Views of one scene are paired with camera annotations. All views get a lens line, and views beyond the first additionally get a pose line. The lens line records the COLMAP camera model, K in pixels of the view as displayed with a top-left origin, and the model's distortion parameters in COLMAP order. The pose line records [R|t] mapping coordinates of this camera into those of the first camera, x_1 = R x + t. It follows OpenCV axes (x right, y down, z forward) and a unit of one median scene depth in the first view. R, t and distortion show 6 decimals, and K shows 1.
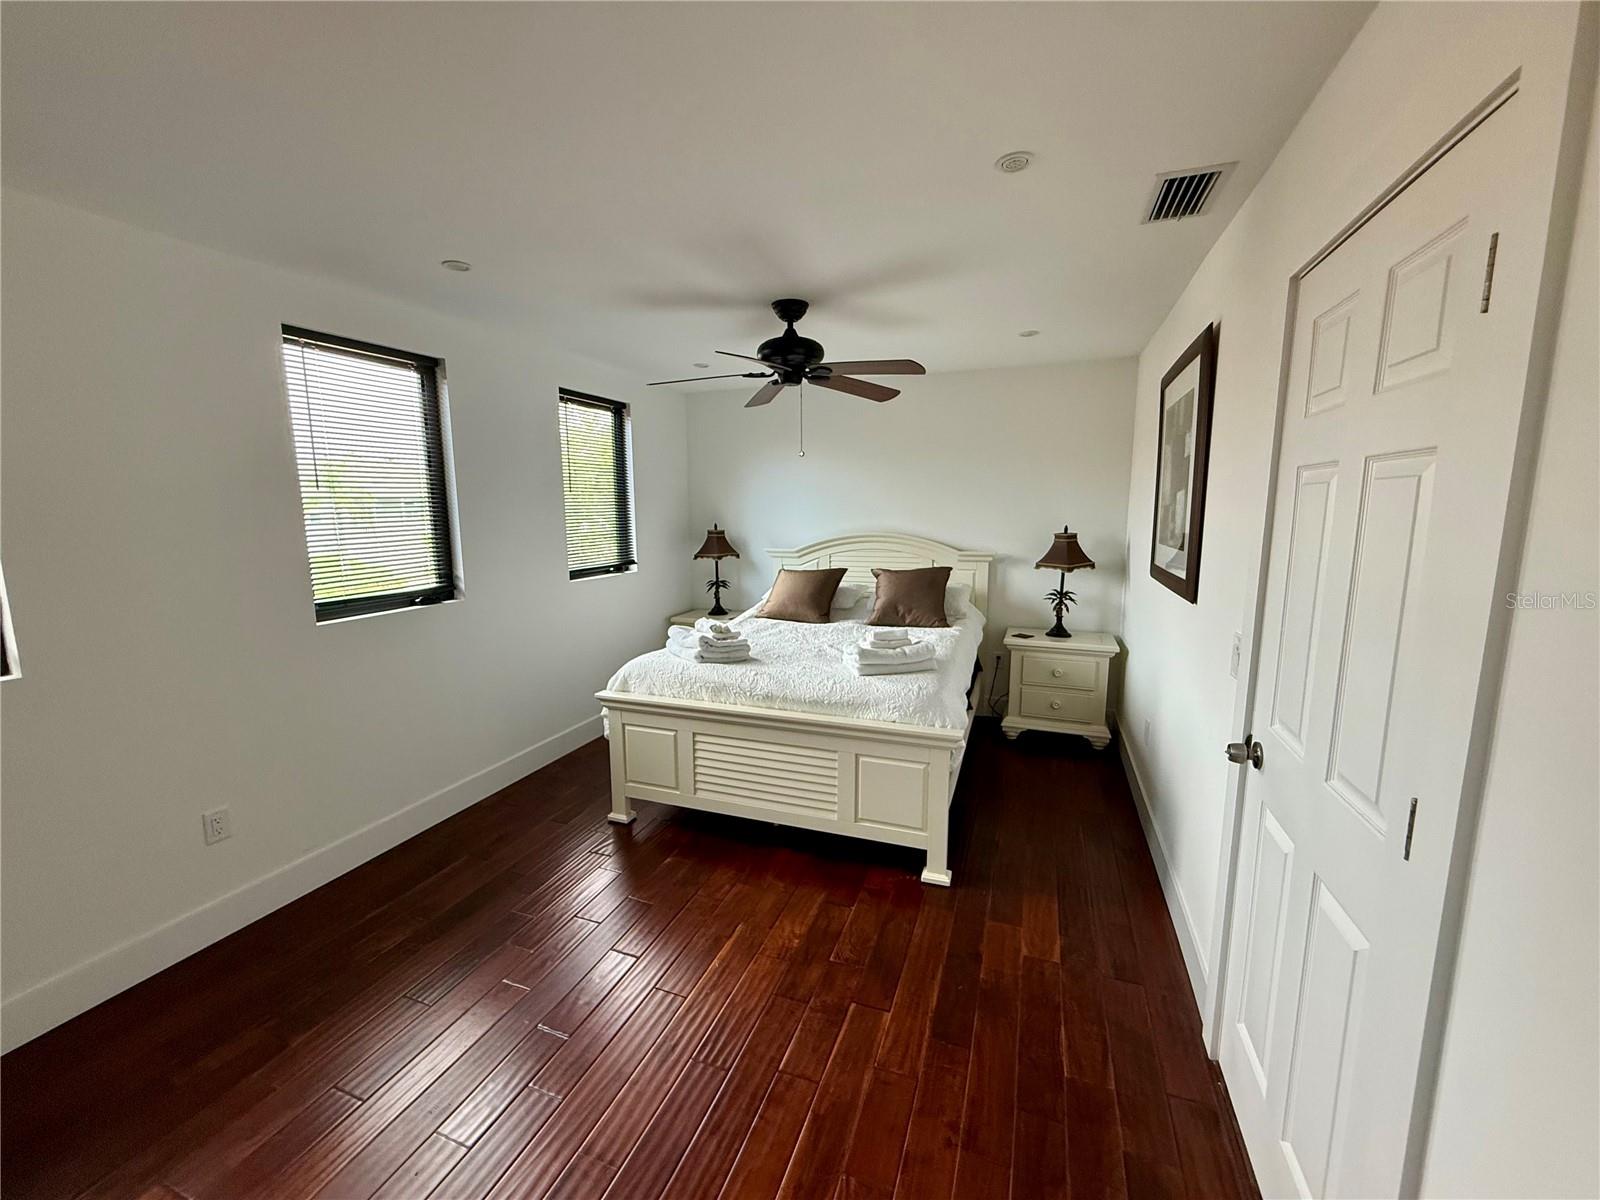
lens RADIAL K [[636.7, 0, 806.2], [0, 636.7, 596.8], [0, 0, 1]] dist [-0.001033, 0.000665]
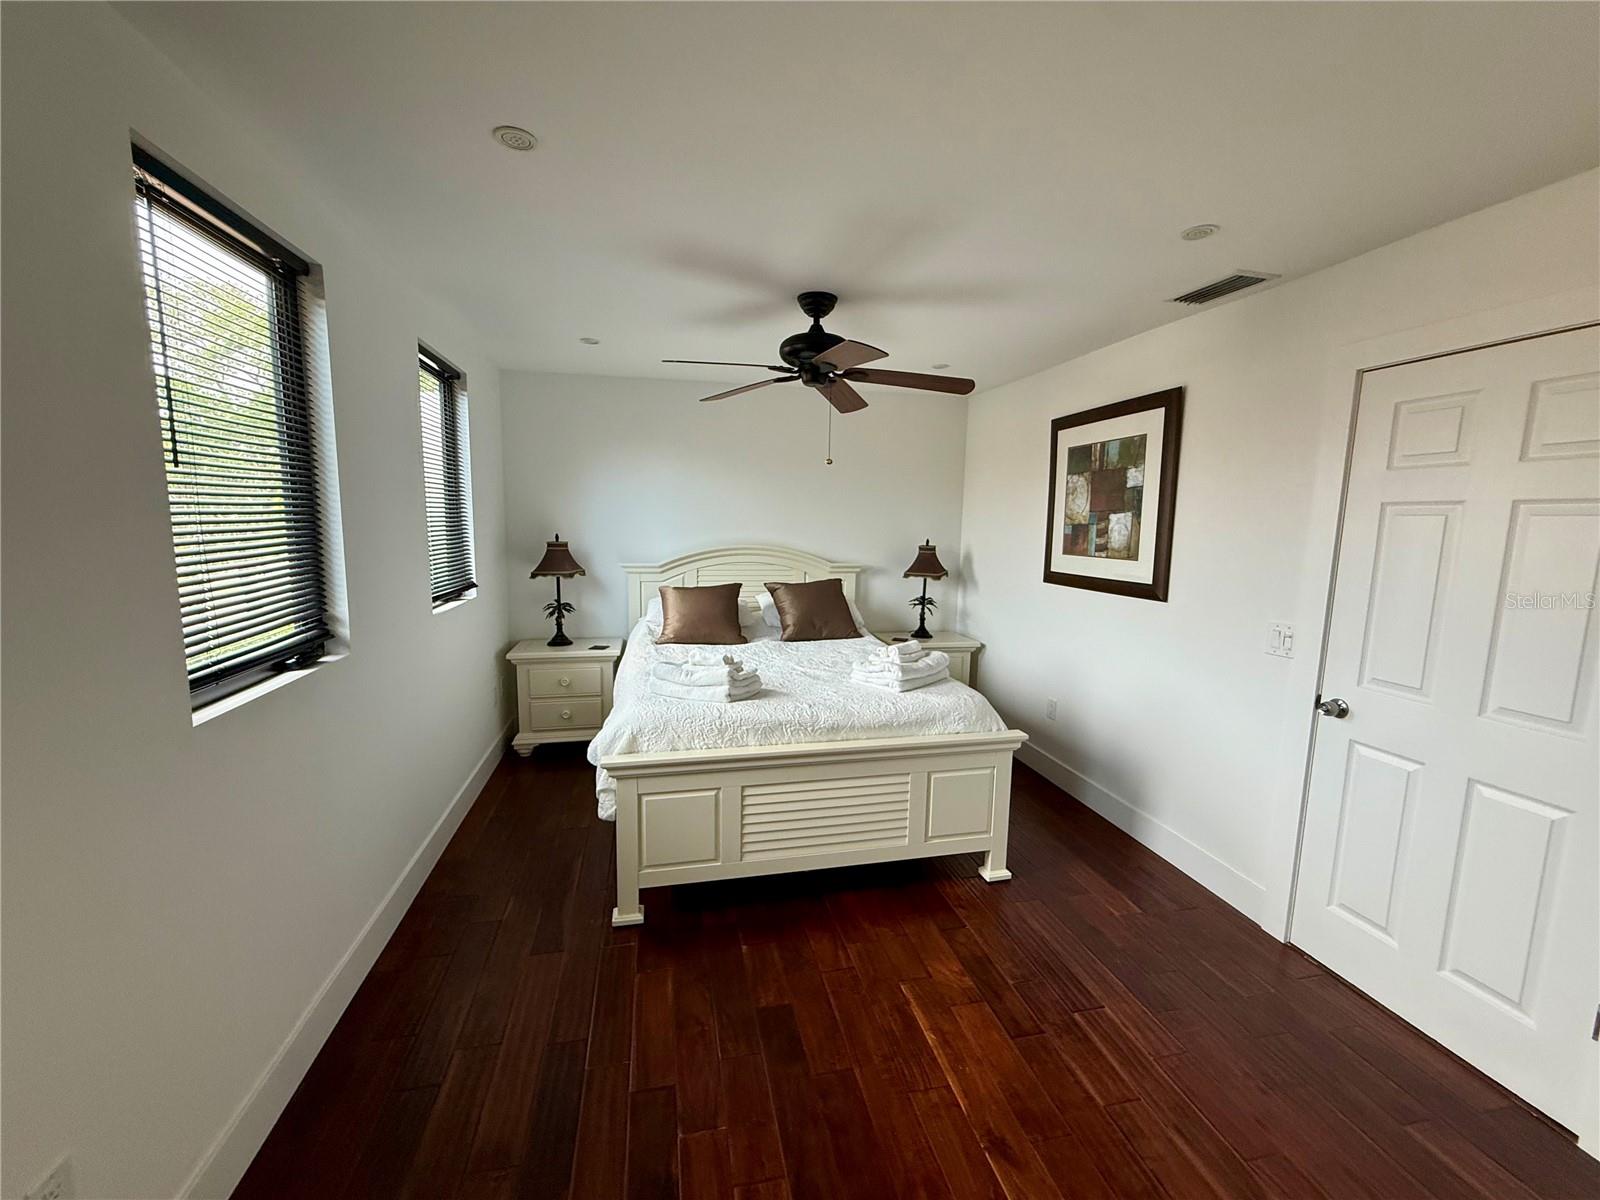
lens RADIAL K [[636.7, 0, 802.2], [0, 636.7, 599.5], [0, 0, 1]] dist [-0.001033, 0.000665]
pose [[0.837979, -0.047510, 0.543630, -0.547103], [0.053547, 0.998554, 0.004728, -0.030671], [-0.543069, 0.025147, 0.839312, 0.248046]]
